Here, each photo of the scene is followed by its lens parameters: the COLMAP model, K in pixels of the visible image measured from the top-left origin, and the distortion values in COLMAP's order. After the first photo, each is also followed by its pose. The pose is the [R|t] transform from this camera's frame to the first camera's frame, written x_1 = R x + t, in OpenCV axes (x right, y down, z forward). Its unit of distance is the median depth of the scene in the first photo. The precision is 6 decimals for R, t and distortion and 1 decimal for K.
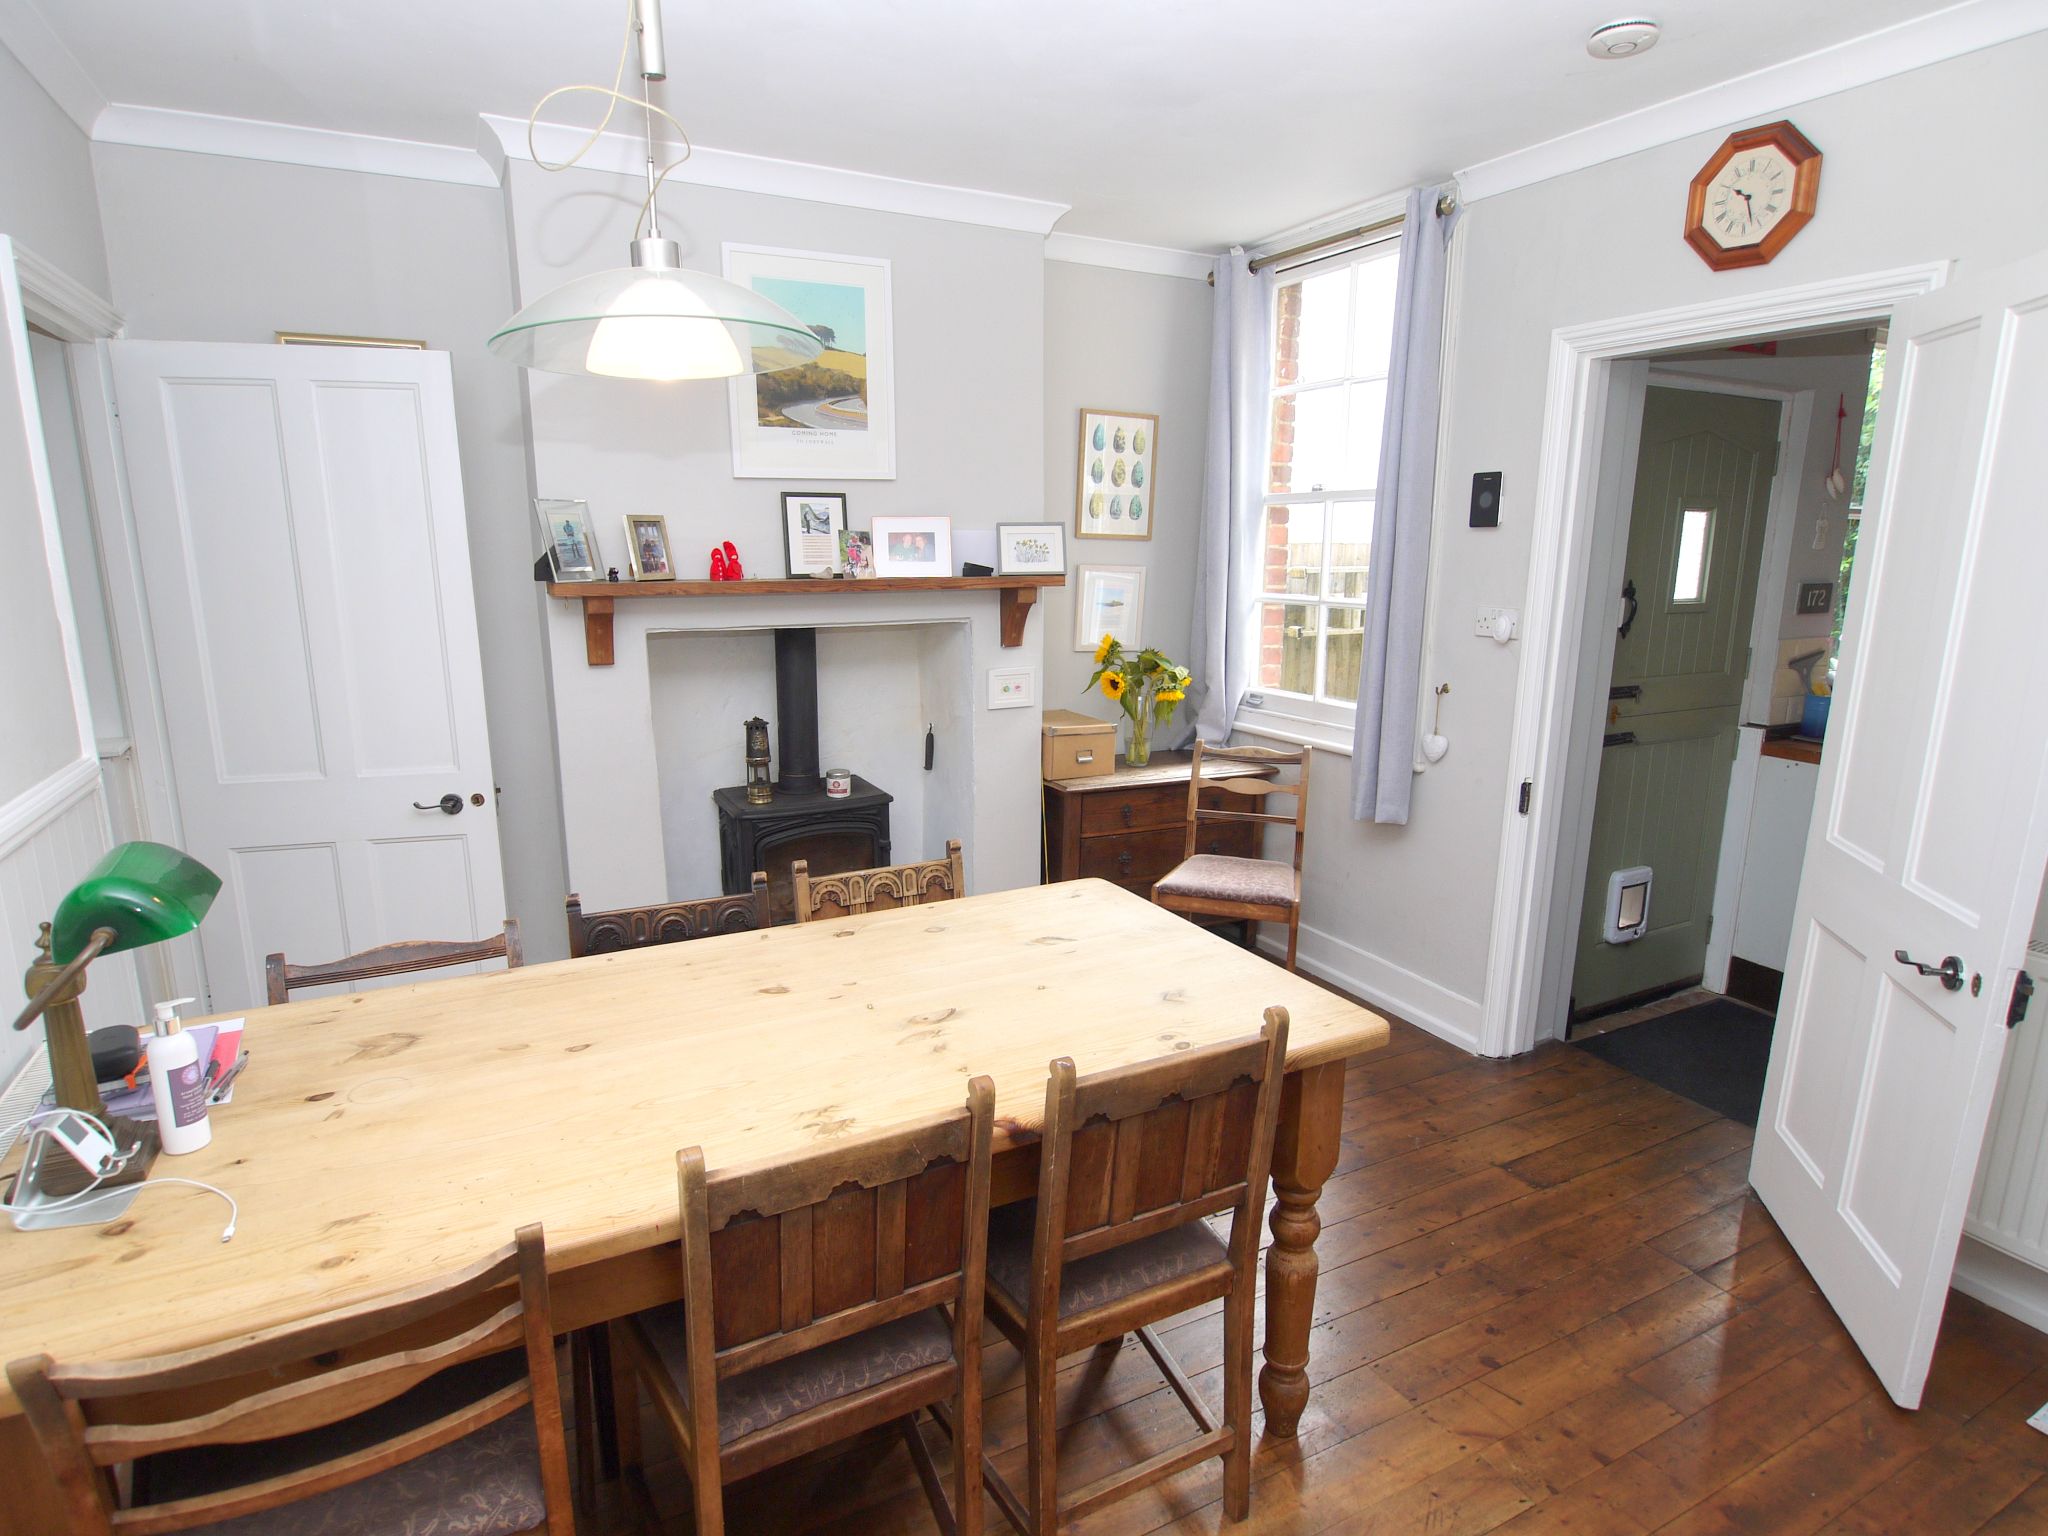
lens RADIAL K [[1100.4, 0, 1018.7], [0, 1100.4, 795.2], [0, 0, 1]] dist [-0.019100, -0.000659]
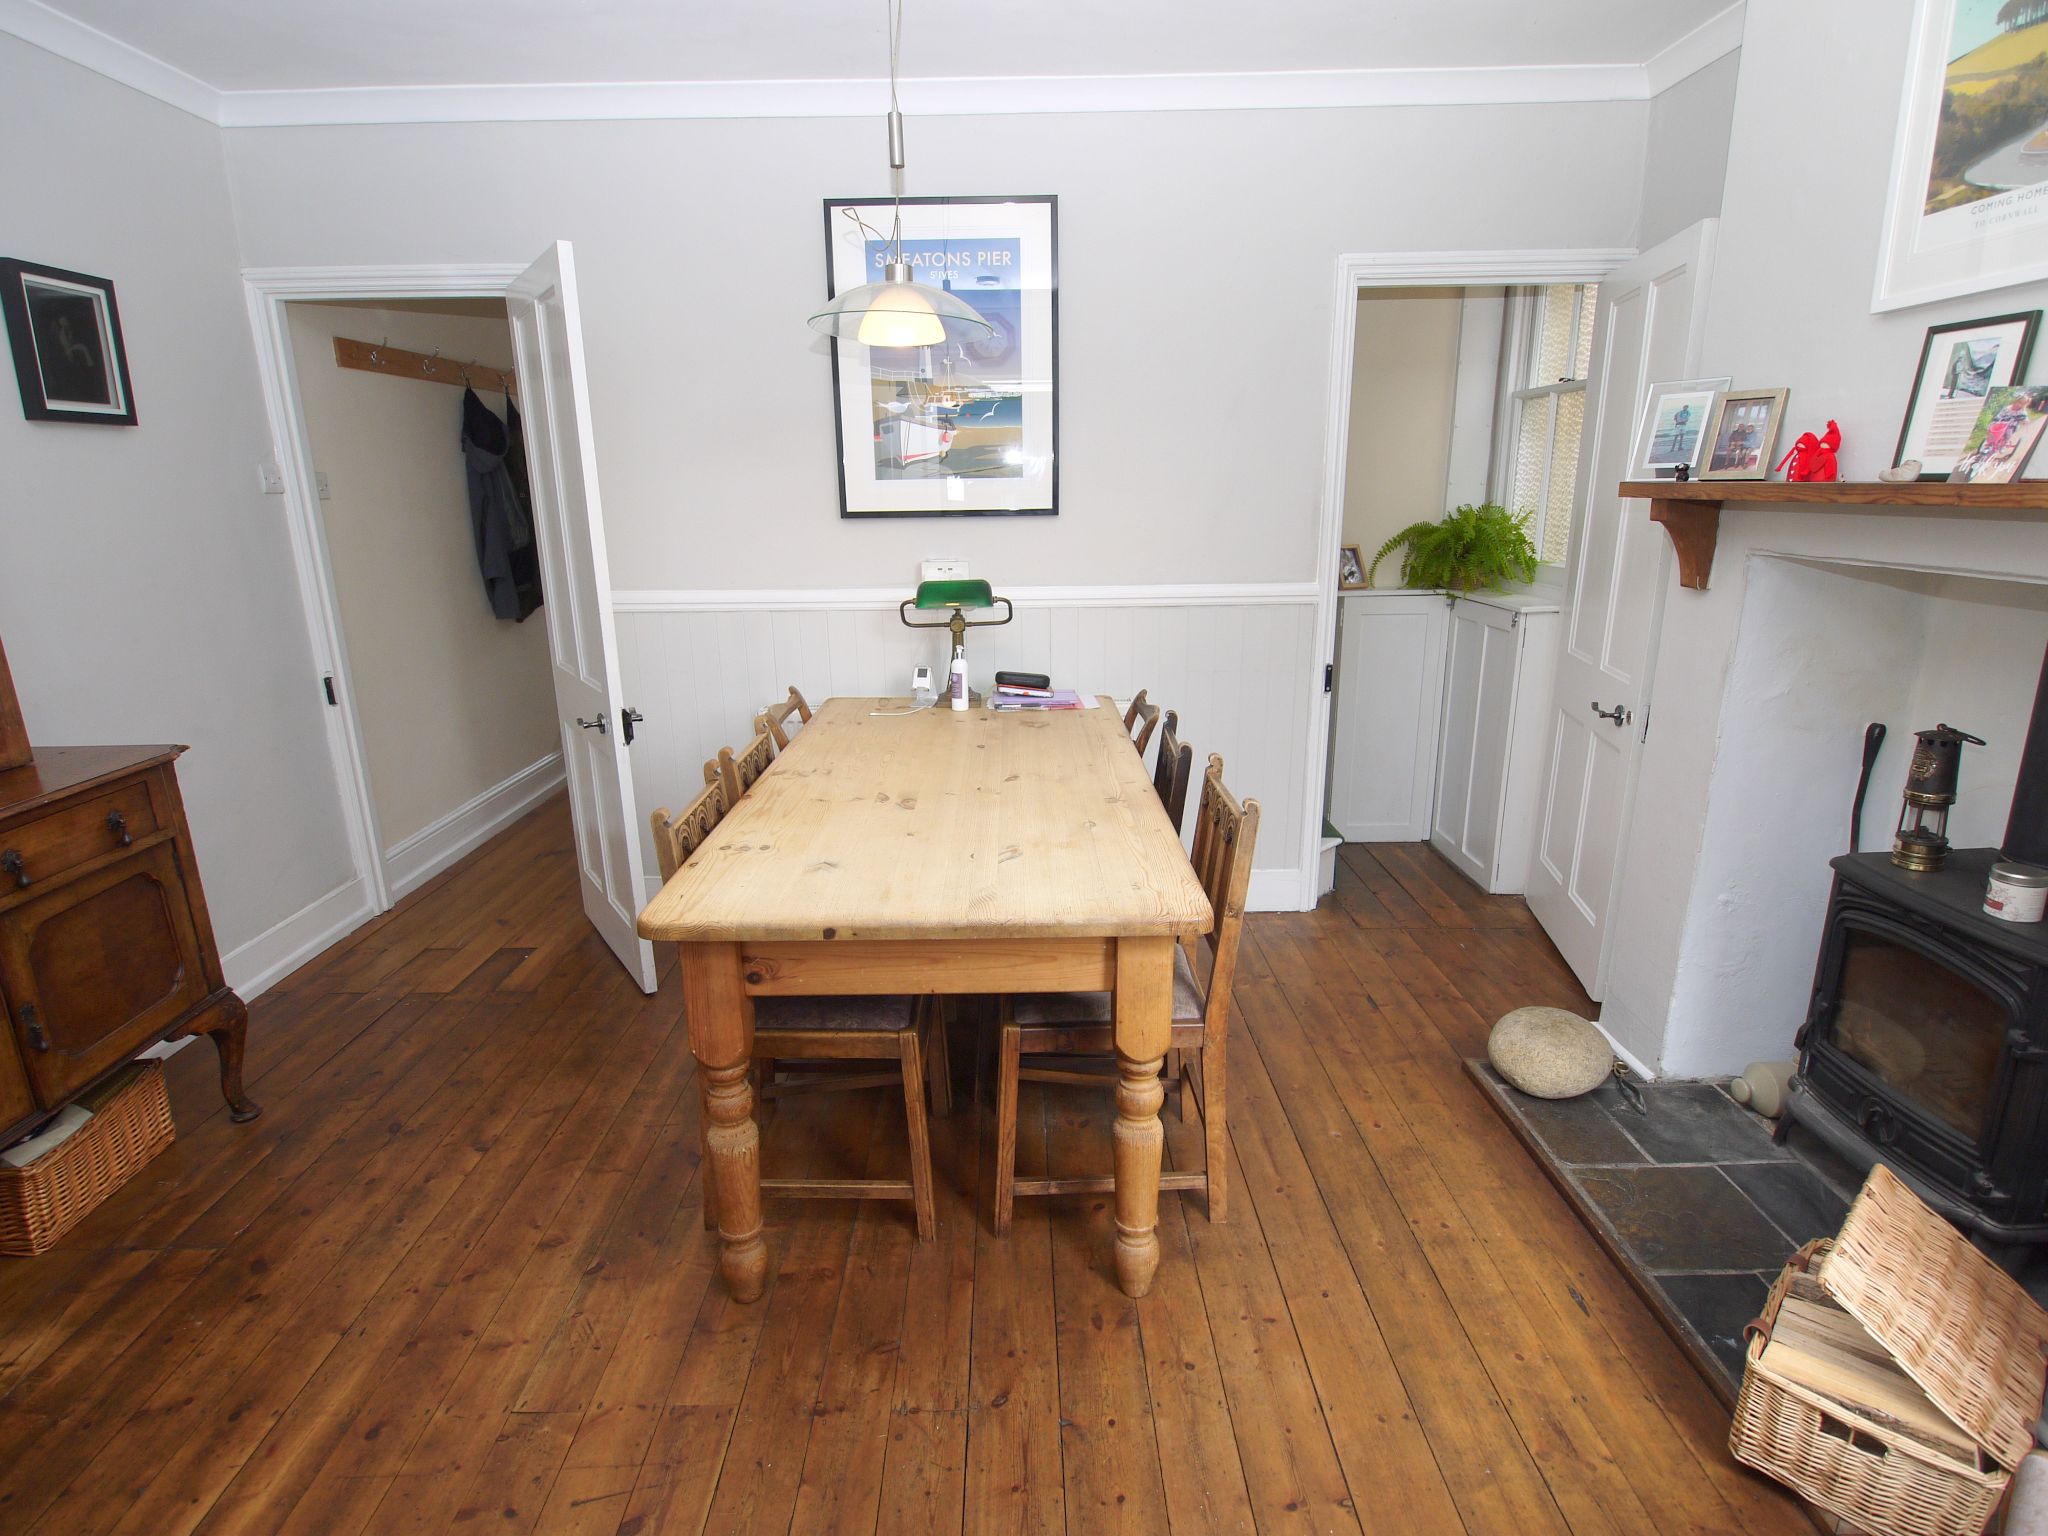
lens RADIAL K [[1100.4, 0, 1018.7], [0, 1100.4, 795.2], [0, 0, 1]] dist [-0.019100, -0.000659]
pose [[-0.458881, 0.246881, -0.853509, 0.542059], [-0.185711, 0.912752, 0.363862, -0.172503], [0.868872, 0.325476, -0.372996, 0.884926]]
